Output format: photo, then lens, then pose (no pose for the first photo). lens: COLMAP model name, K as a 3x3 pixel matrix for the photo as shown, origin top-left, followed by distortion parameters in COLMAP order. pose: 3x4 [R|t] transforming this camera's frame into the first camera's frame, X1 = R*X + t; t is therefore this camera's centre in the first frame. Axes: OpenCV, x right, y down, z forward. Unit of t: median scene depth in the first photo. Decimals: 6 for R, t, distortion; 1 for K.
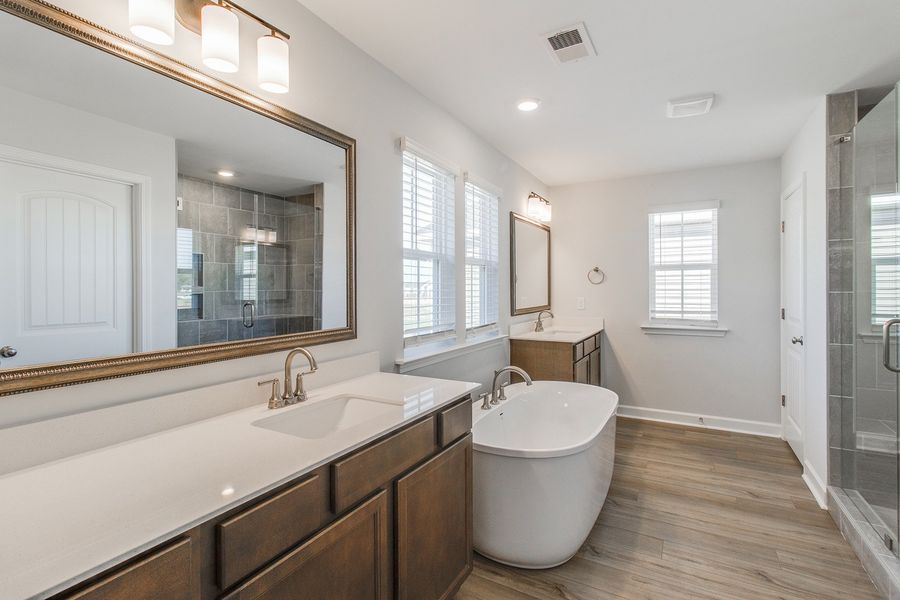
lens RADIAL K [[415.3, 0, 449.4], [0, 415.3, 293.4], [0, 0, 1]] dist [0.001494, 0.000915]
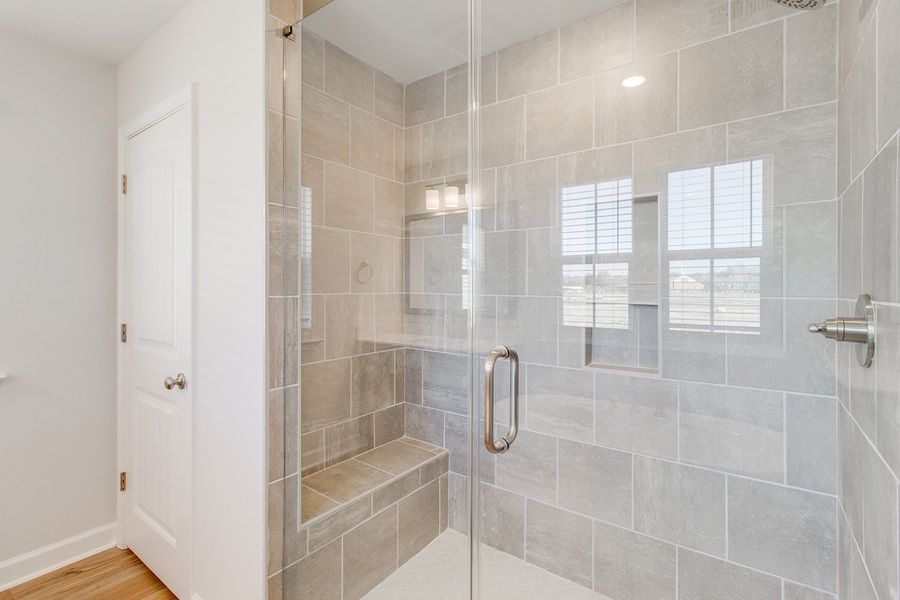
lens RADIAL K [[415.3, 0, 451.1], [0, 415.3, 292.6], [0, 0, 1]] dist [0.001494, 0.000915]
pose [[0.100326, 0.006497, 0.994933, 0.311564], [0.001900, 0.999976, -0.006721, -0.003234], [-0.994953, 0.002565, 0.100311, 0.564466]]
